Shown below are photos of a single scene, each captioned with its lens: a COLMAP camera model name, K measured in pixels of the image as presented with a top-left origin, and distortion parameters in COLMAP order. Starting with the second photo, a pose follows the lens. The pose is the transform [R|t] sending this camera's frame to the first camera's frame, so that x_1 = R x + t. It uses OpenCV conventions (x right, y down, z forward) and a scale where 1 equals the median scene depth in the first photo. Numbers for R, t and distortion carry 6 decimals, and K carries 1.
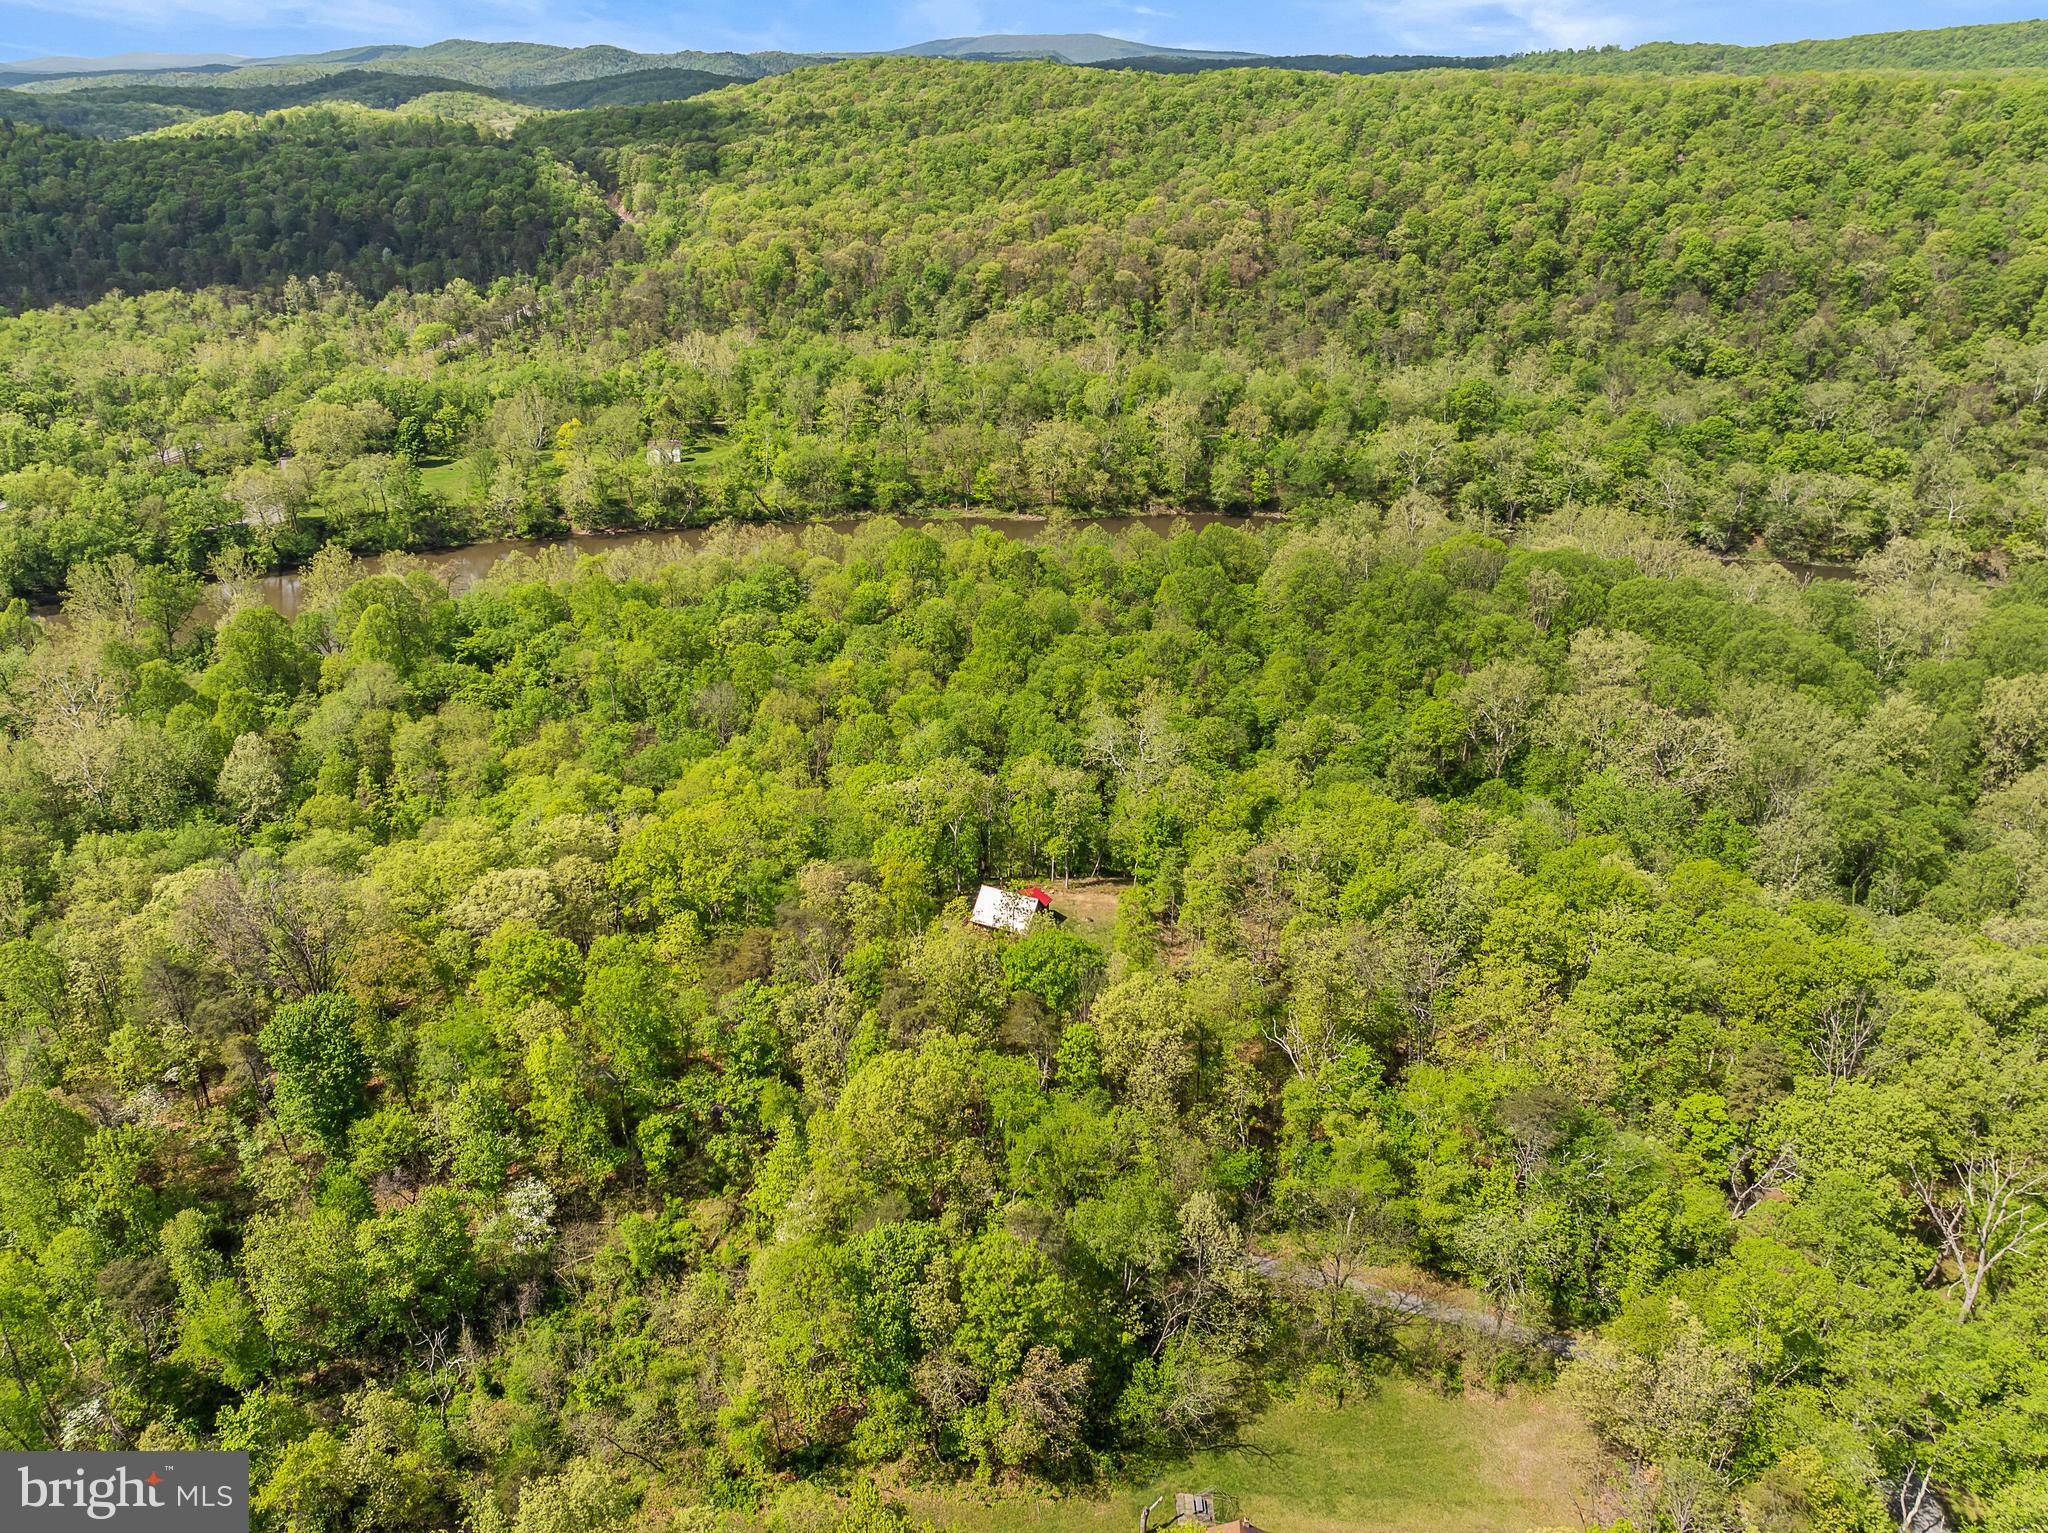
lens RADIAL K [[1457.7, 0, 1030.8], [0, 1457.7, 746.2], [0, 0, 1]] dist [-0.046387, 0.028046]
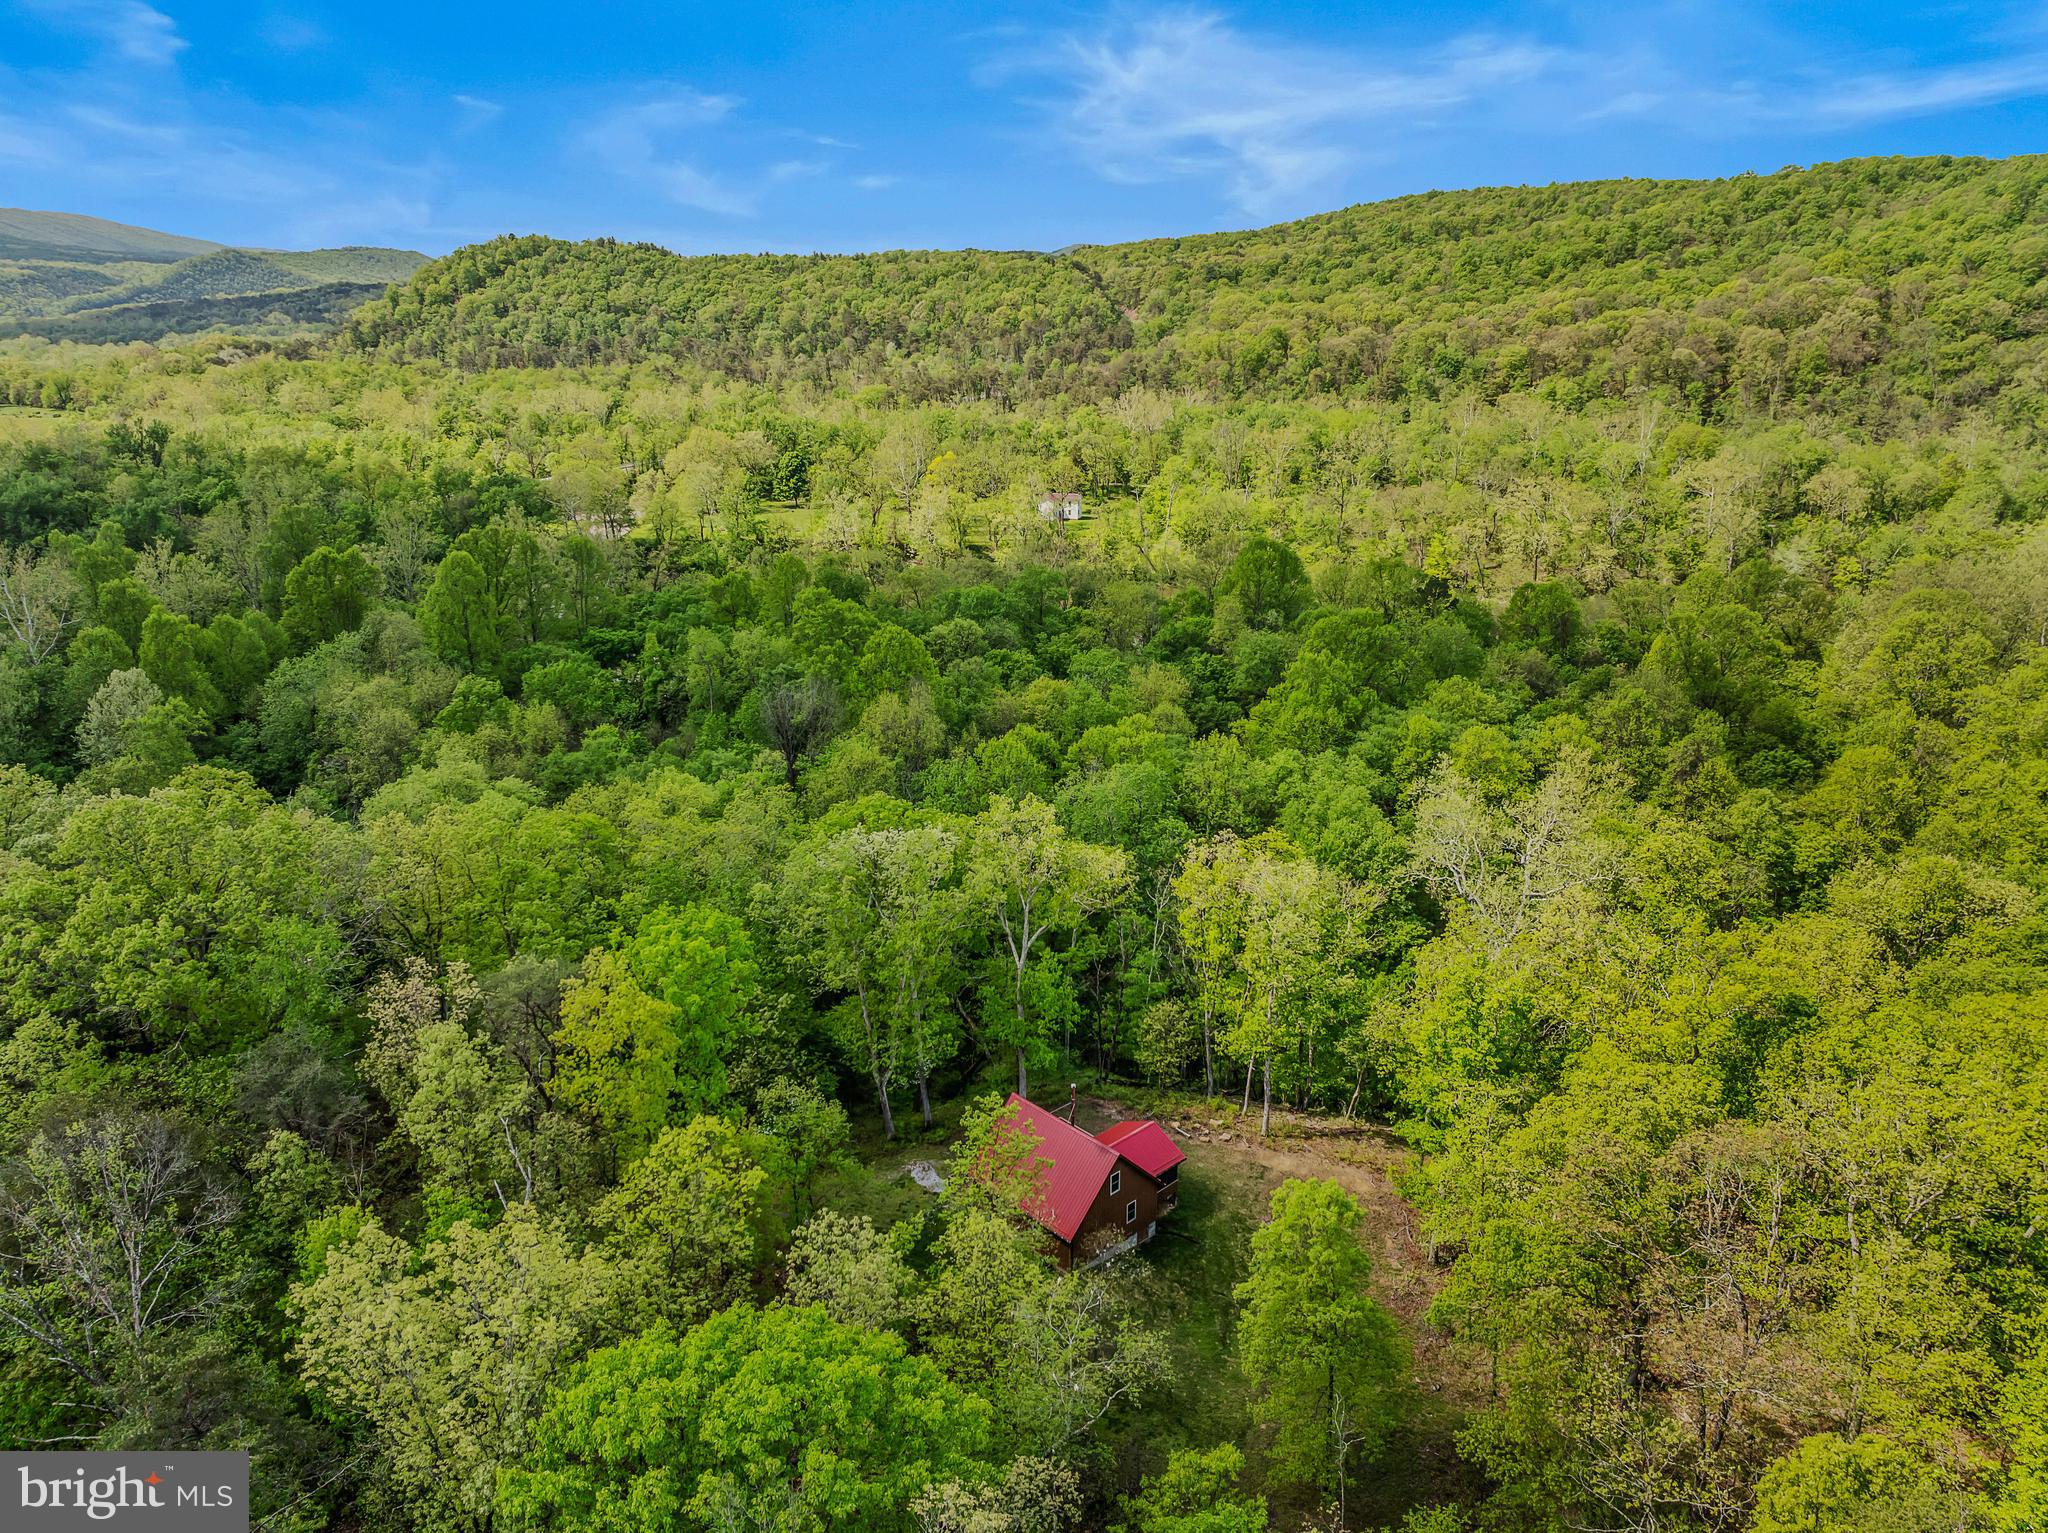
lens RADIAL K [[1473.0, 0, 1033.4], [0, 1473.0, 766.4], [0, 0, 1]] dist [-0.078423, 0.050152]
pose [[0.932557, 0.104438, -0.345586, 0.041075], [-0.139346, 0.987192, -0.077687, 0.013169], [0.333046, 0.120603, 0.935166, 0.227620]]
